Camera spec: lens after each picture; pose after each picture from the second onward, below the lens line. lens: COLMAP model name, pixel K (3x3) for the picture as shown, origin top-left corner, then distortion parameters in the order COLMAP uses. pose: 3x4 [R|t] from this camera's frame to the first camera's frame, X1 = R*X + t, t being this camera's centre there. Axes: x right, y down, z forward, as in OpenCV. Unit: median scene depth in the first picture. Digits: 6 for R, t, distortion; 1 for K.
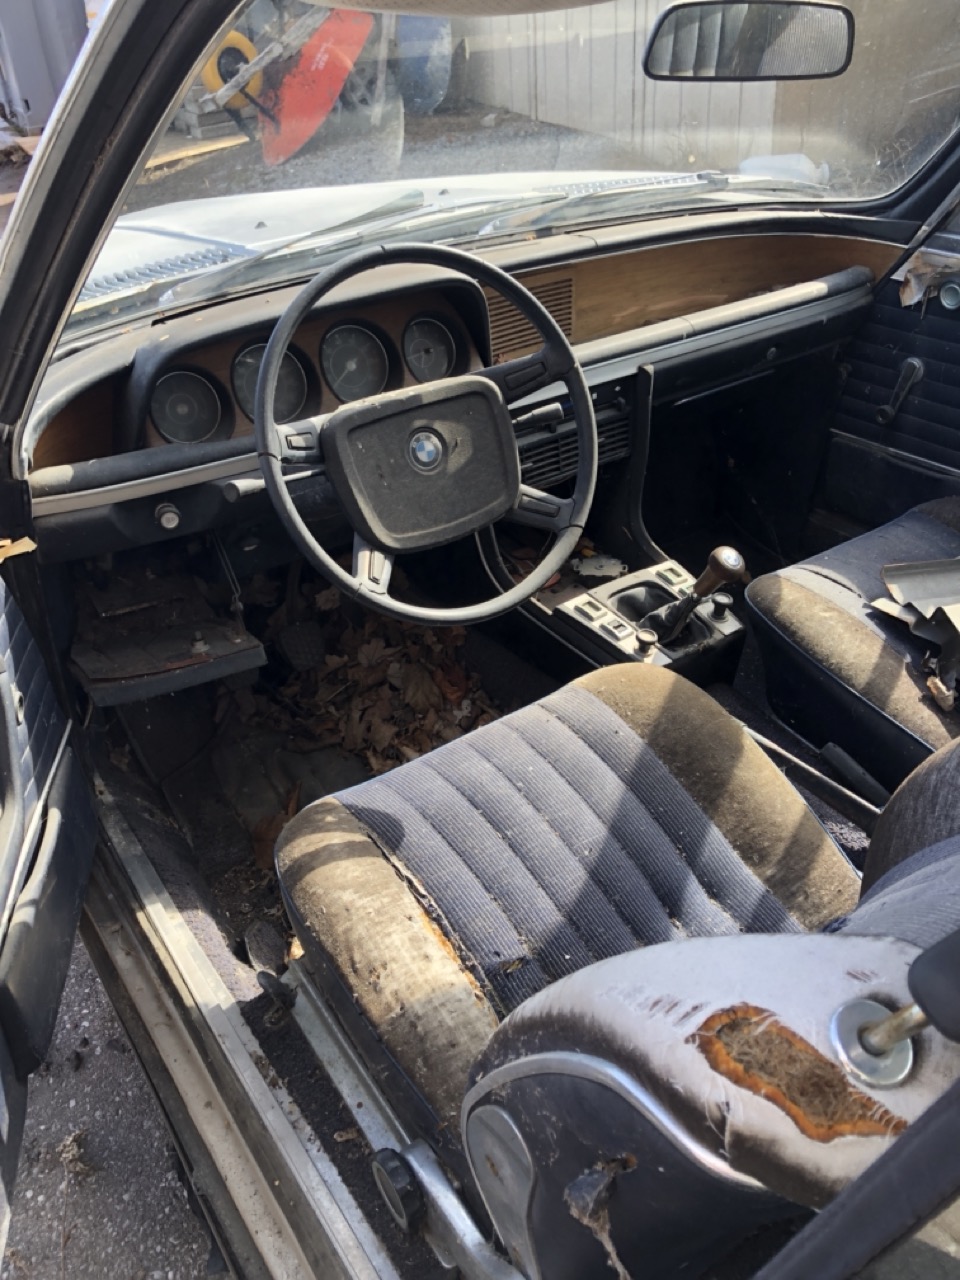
lens RADIAL K [[1038.1, 0, 480.0], [0, 1038.1, 640.0], [0, 0, 1]] dist [0.008435, -0.006452]
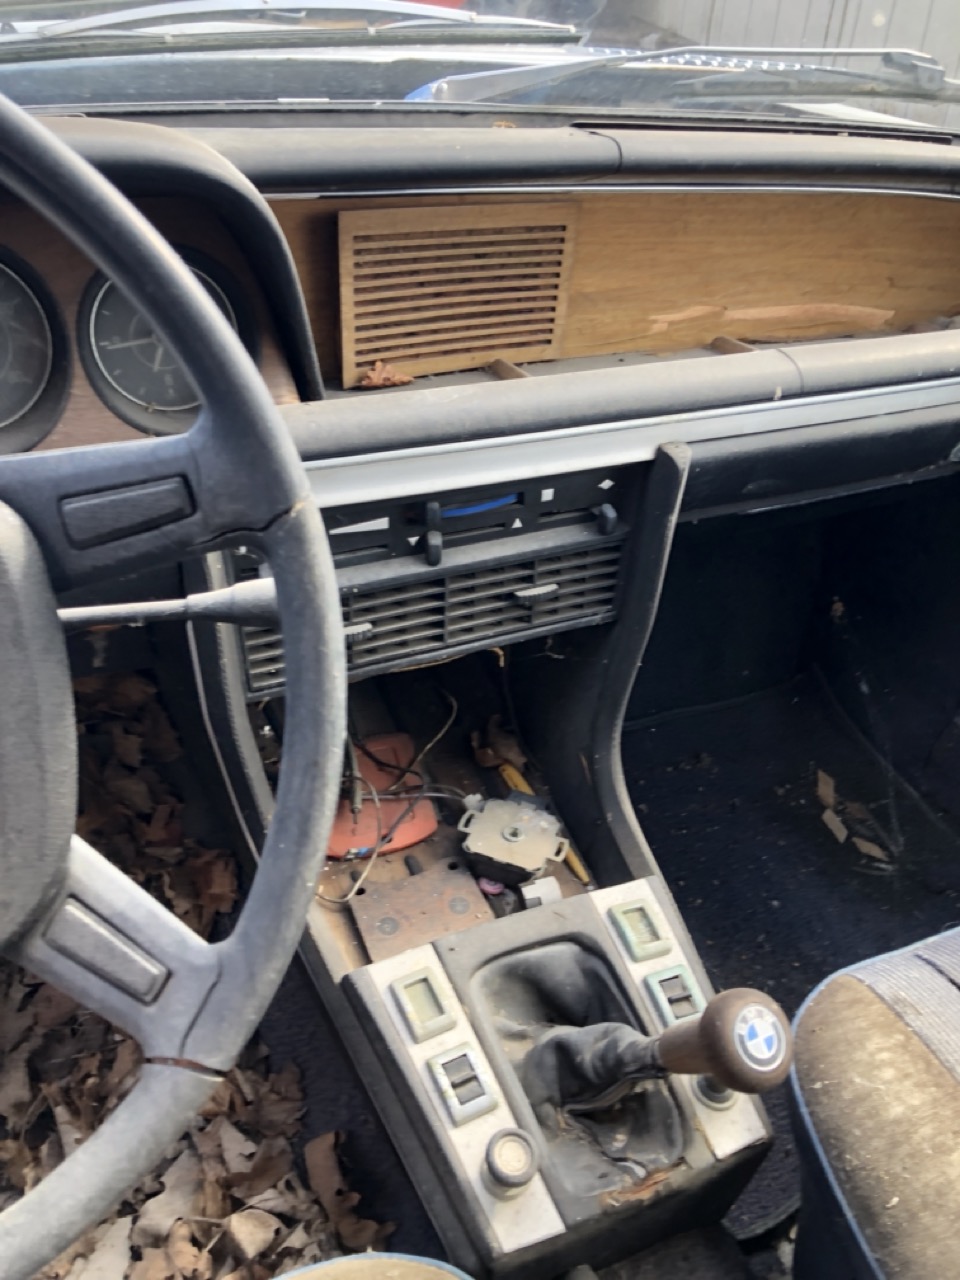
lens RADIAL K [[1038.1, 0, 480.0], [0, 1038.1, 640.0], [0, 0, 1]] dist [0.008435, -0.006452]
pose [[0.978872, 0.189932, -0.075733, 0.155572], [-0.186068, 0.980983, 0.055235, -0.235330], [0.084784, -0.039976, 0.995597, 0.671146]]
